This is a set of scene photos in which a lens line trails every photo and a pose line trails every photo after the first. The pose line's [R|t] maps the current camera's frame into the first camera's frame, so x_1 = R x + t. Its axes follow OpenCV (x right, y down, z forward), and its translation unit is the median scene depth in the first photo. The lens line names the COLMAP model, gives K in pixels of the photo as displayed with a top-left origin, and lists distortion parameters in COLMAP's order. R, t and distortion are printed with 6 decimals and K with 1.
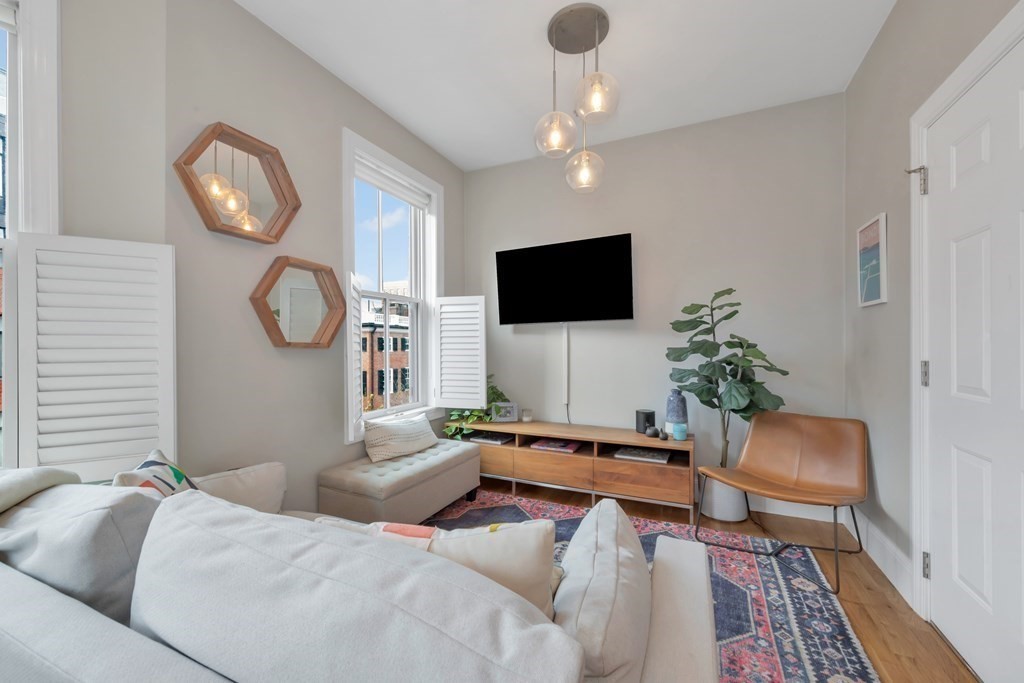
lens RADIAL K [[391.0, 0, 509.3], [0, 391.0, 346.5], [0, 0, 1]] dist [0.000938, 0.000146]
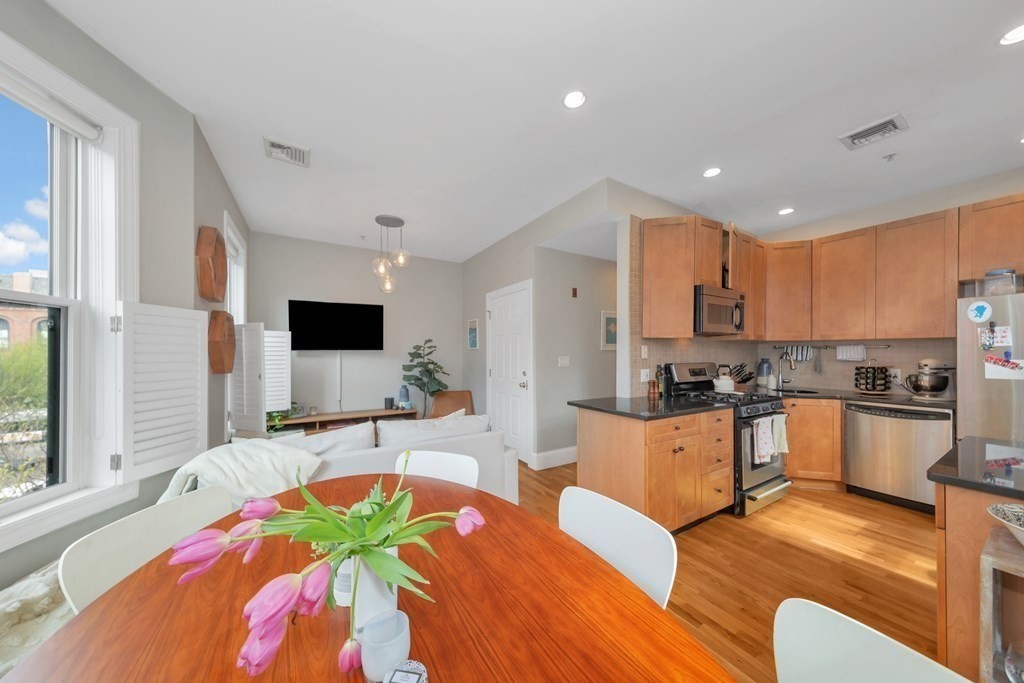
lens RADIAL K [[356.6, 0, 504.6], [0, 356.6, 350.6], [0, 0, 1]] dist [-0.002287, -0.000523]
pose [[0.550706, 0.005135, 0.834684, -0.985030], [-0.001188, 0.999985, -0.005369, -0.071635], [-0.834699, 0.001965, 0.550704, -0.545246]]
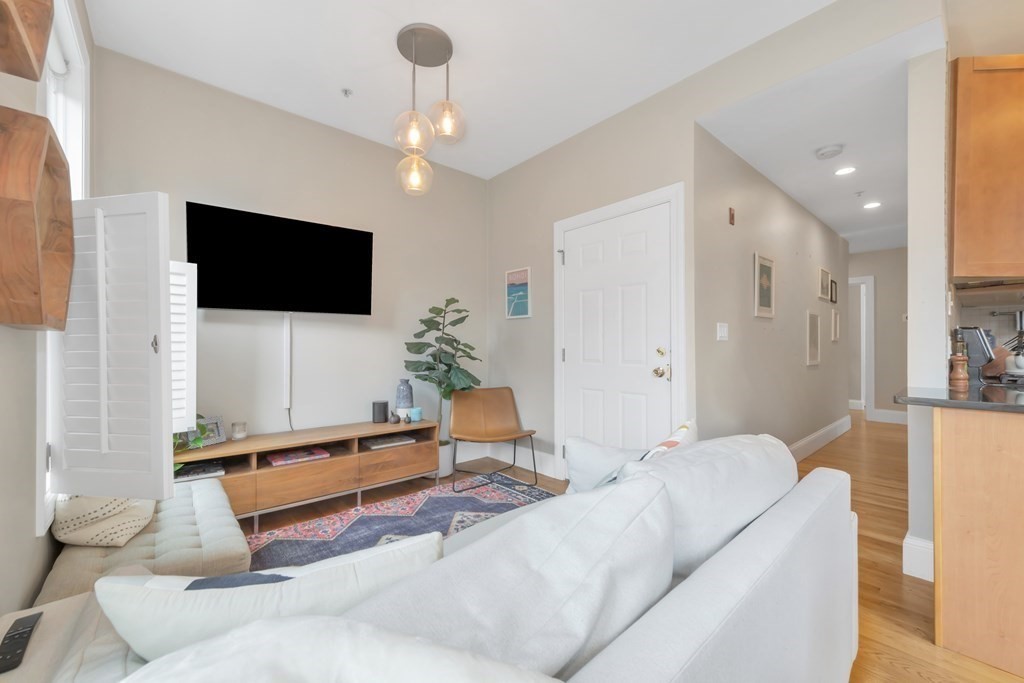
lens RADIAL K [[425.6, 0, 489.9], [0, 425.6, 344.6], [0, 0, 1]] dist [0.018363, -0.000575]
pose [[0.413967, 0.008338, 0.910254, -0.716702], [0.000791, 0.999954, -0.009519, 0.024675], [-0.910292, 0.004661, 0.413941, 0.300923]]
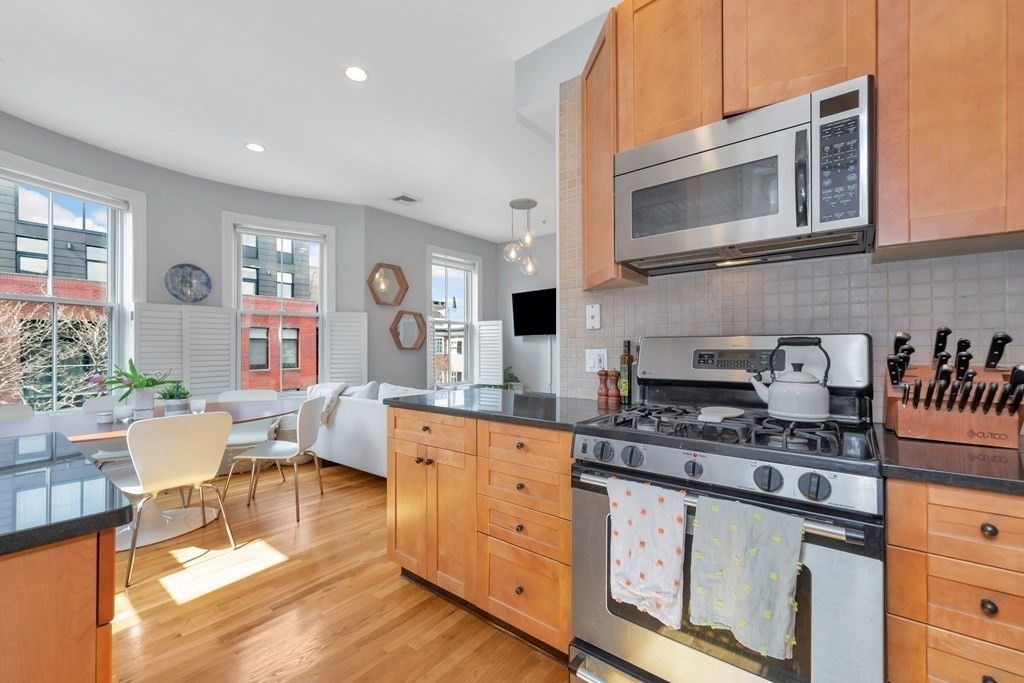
lens RADIAL K [[443.8, 0, 484.3], [0, 443.8, 345.7], [0, 0, 1]] dist [0.006550, -0.000513]
pose [[0.949466, -0.000408, -0.313869, 0.651144], [-0.002247, 0.999965, -0.008098, -0.000938], [0.313861, 0.008394, 0.949432, -1.227593]]
